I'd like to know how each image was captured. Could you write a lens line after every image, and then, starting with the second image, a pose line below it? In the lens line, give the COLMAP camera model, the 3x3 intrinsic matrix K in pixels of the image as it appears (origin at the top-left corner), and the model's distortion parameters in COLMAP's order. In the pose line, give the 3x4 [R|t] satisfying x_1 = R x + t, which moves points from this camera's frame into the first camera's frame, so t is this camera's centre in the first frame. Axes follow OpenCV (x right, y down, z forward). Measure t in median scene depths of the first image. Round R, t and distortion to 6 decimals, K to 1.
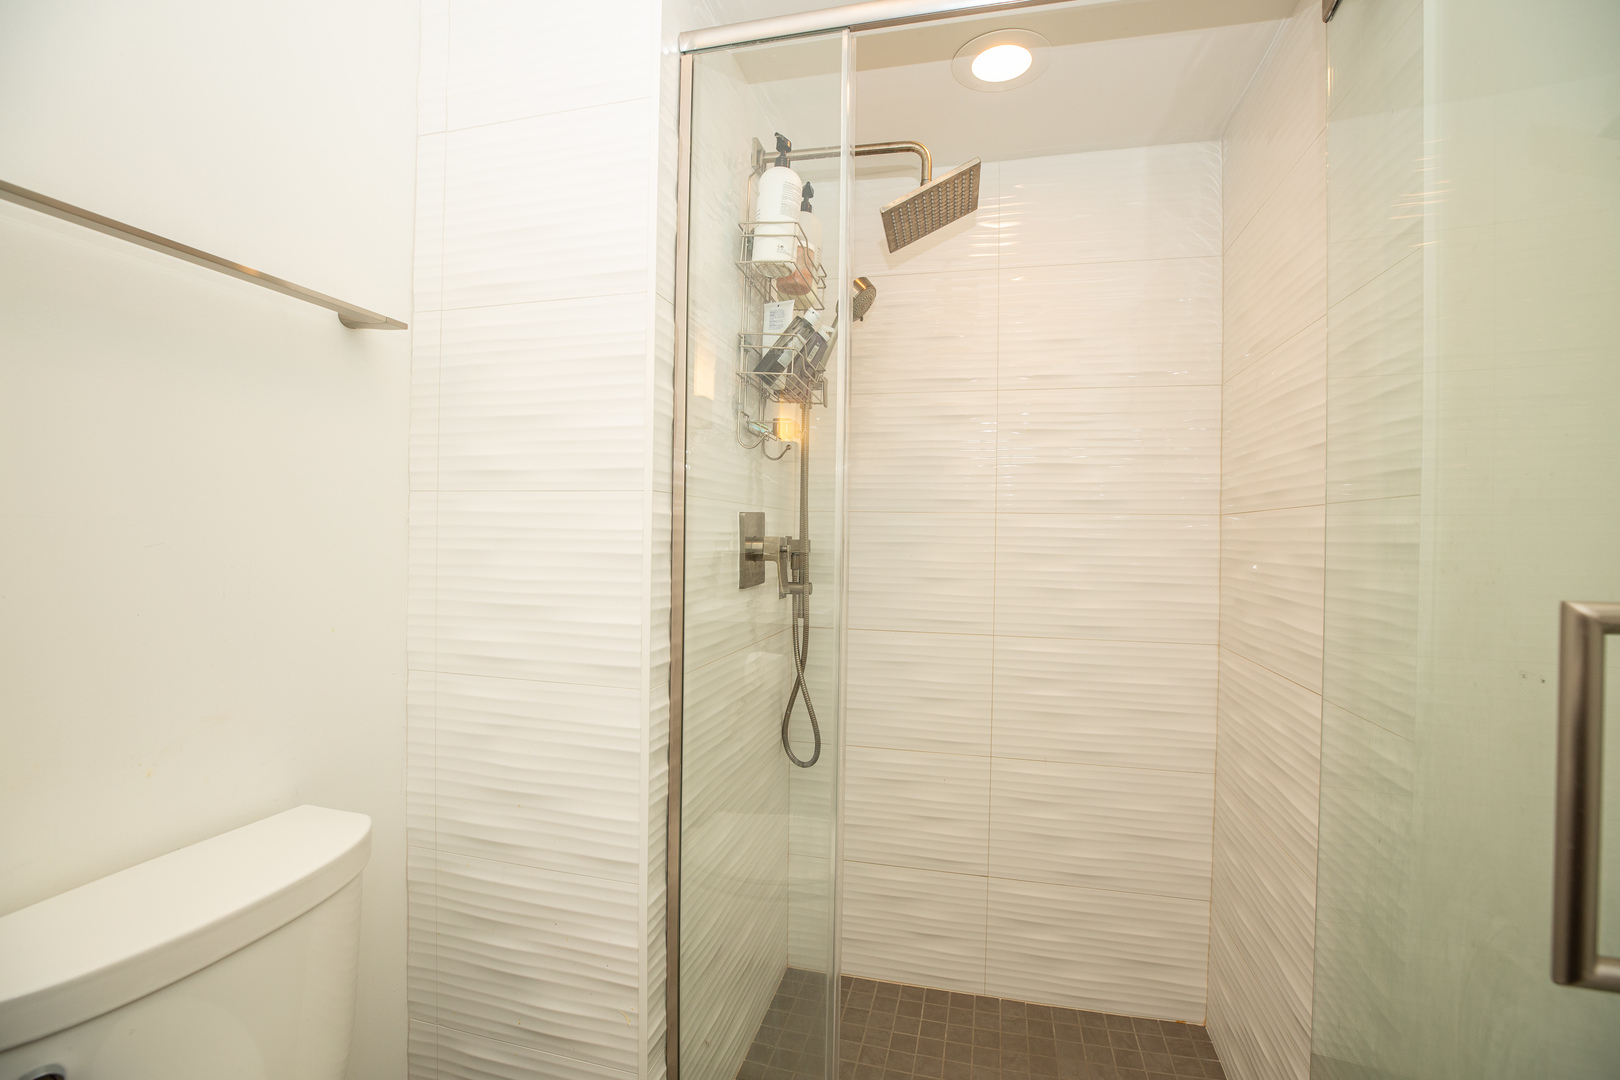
lens RADIAL K [[745.7, 0, 805.9], [0, 745.7, 535.2], [0, 0, 1]] dist [-0.021007, 0.001926]
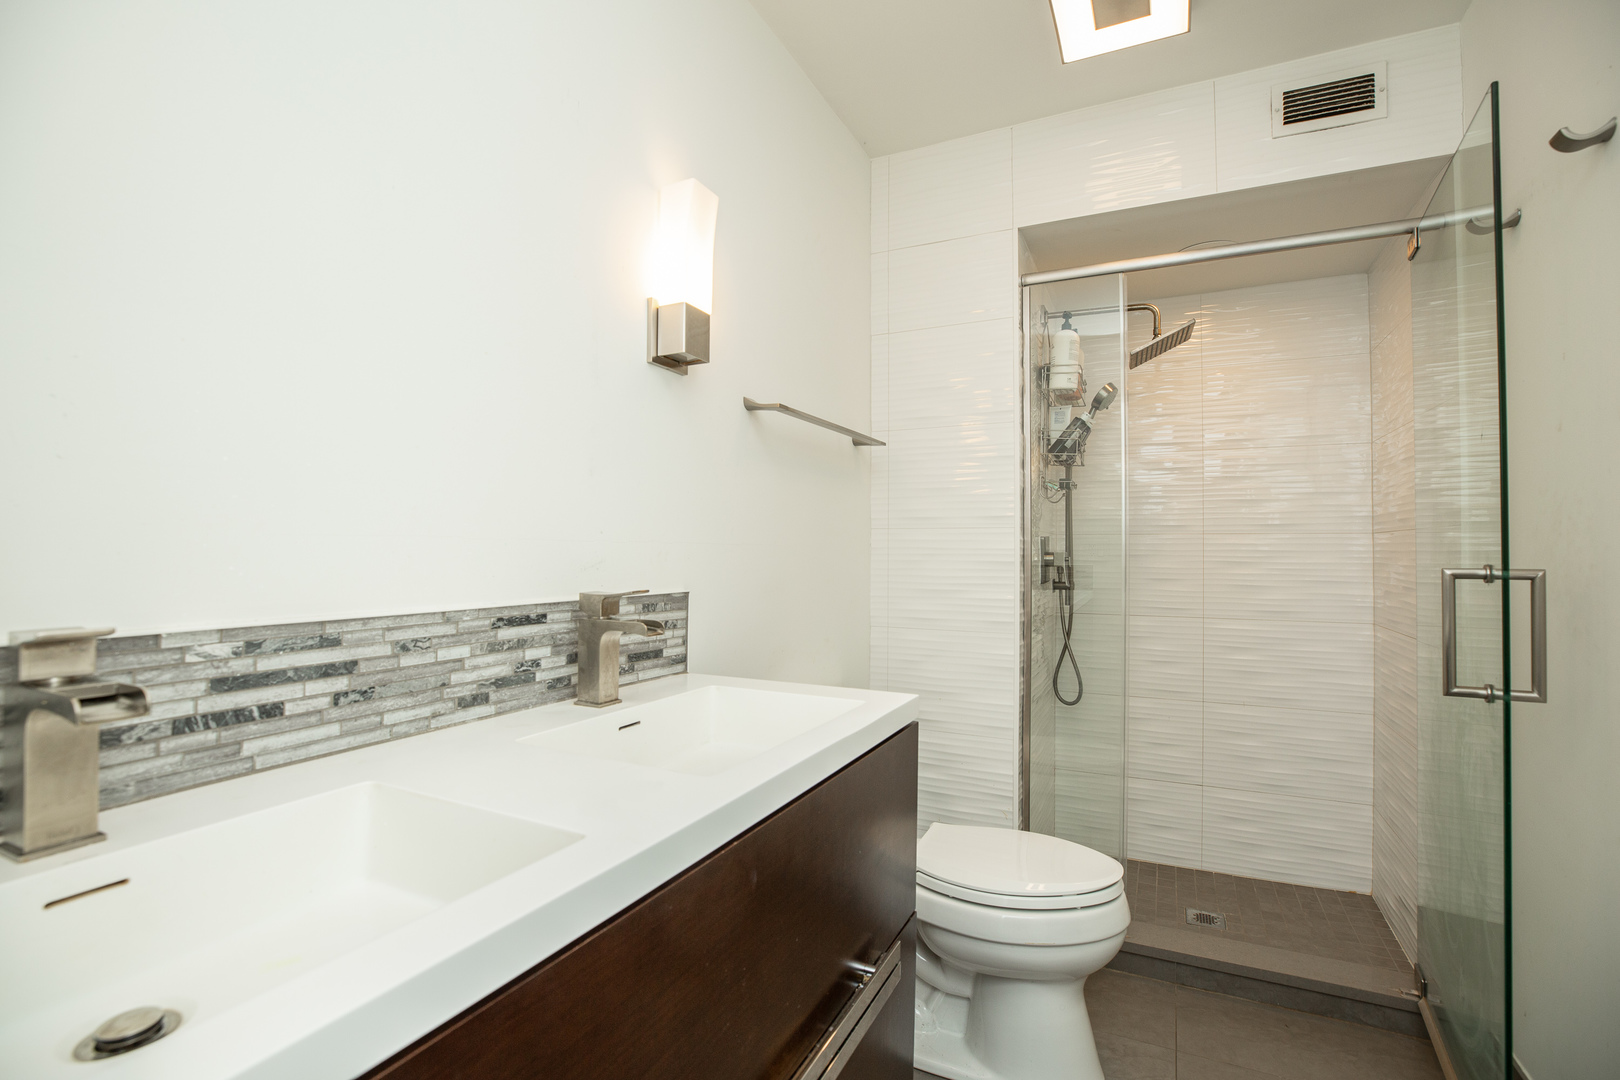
lens RADIAL K [[745.7, 0, 808.9], [0, 745.7, 538.8], [0, 0, 1]] dist [-0.021007, 0.001926]
pose [[0.979311, -0.014474, -0.201841, -0.229569], [0.011010, 0.999772, -0.018276, -0.002274], [0.202060, 0.015676, 0.979248, -0.632715]]
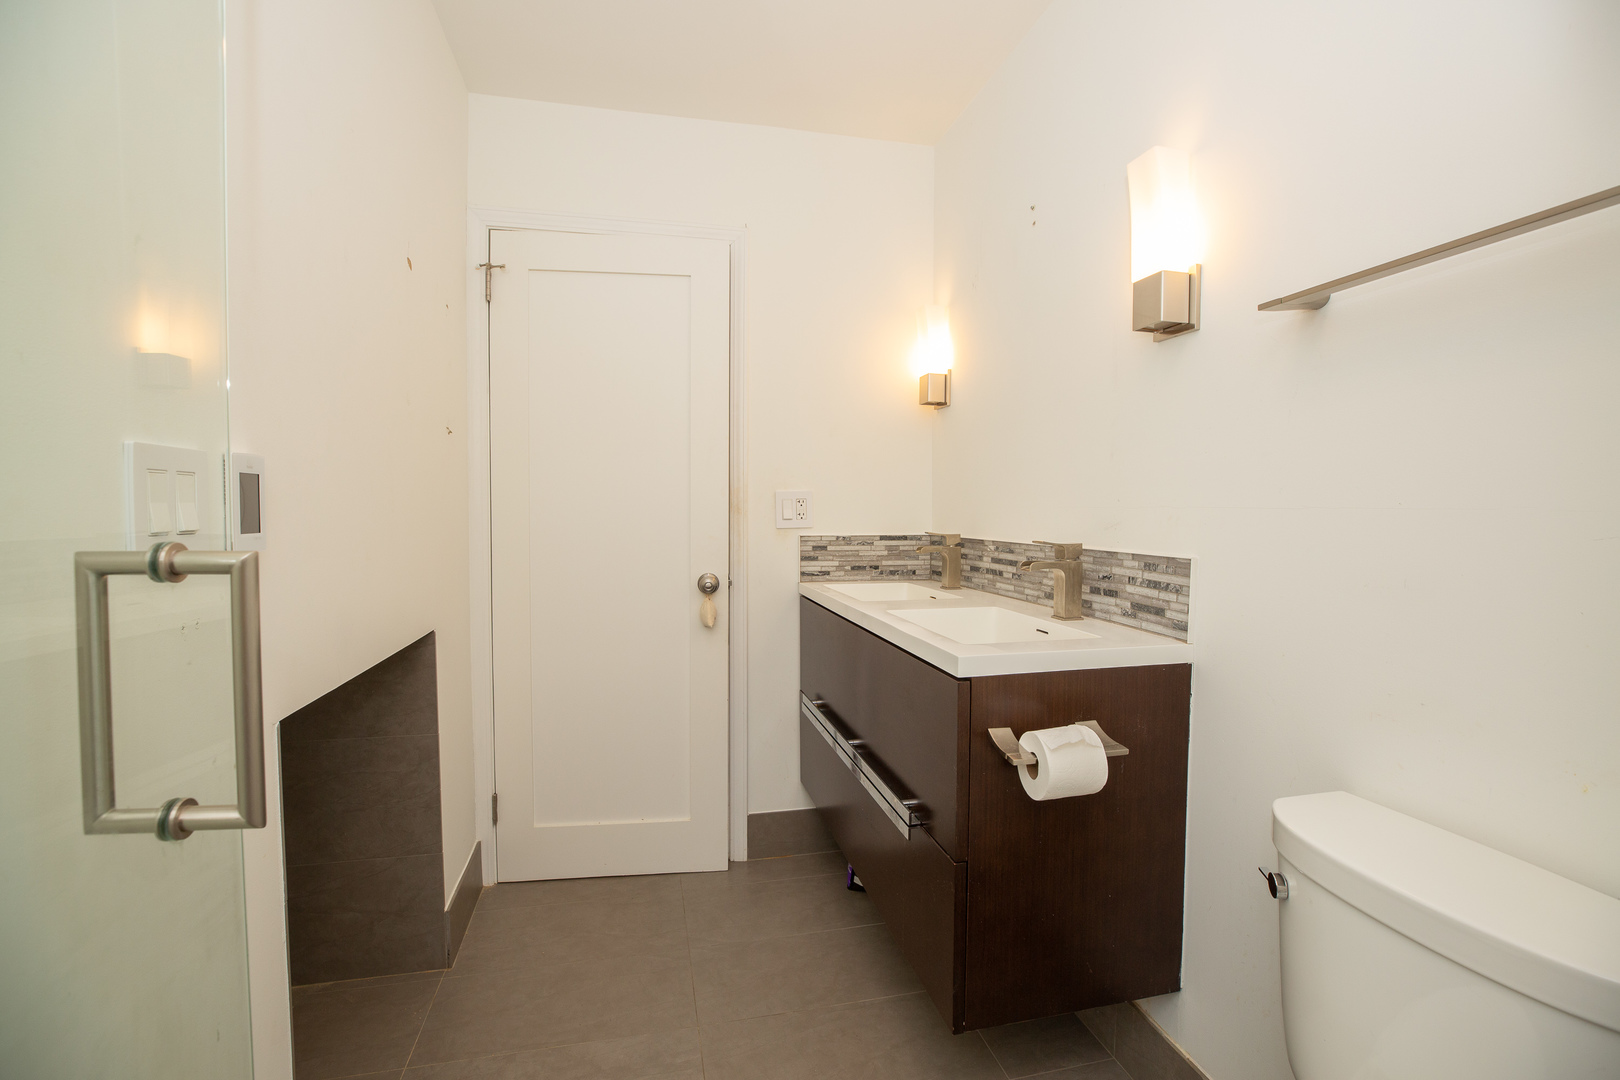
lens RADIAL K [[745.7, 0, 808.2], [0, 745.7, 538.3], [0, 0, 1]] dist [-0.021007, 0.001926]
pose [[-0.887895, -0.006773, -0.459997, 0.183936], [-0.023400, 0.999262, 0.030453, 0.003510], [0.459451, 0.037803, -0.887398, 0.639476]]
